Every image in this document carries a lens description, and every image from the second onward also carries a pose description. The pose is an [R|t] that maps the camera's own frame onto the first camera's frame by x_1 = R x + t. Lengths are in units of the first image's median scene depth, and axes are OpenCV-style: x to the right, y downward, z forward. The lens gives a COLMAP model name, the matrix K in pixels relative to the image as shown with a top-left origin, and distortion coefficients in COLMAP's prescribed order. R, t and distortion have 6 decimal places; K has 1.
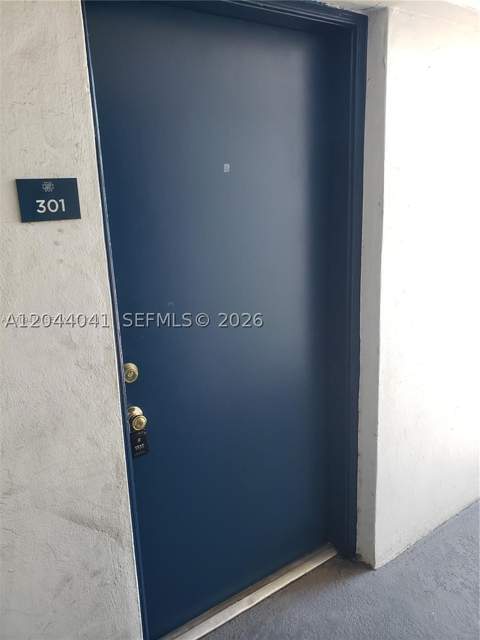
lens RADIAL K [[481.6, 0, 240.8], [0, 481.6, 315.1], [0, 0, 1]] dist [0.014318, 0.008552]
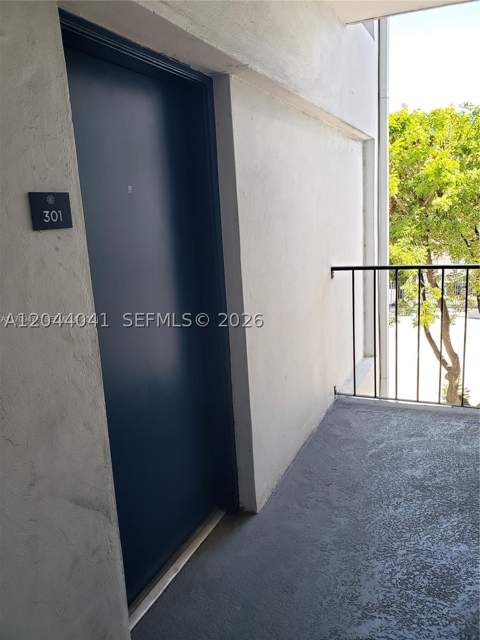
lens RADIAL K [[481.6, 0, 240.8], [0, 481.6, 315.1], [0, 0, 1]] dist [0.014318, 0.008552]
pose [[0.865533, -0.112052, 0.488157, -0.547038], [0.141393, 0.989674, -0.023528, 0.087863], [-0.480480, 0.089387, 0.872438, -0.175033]]
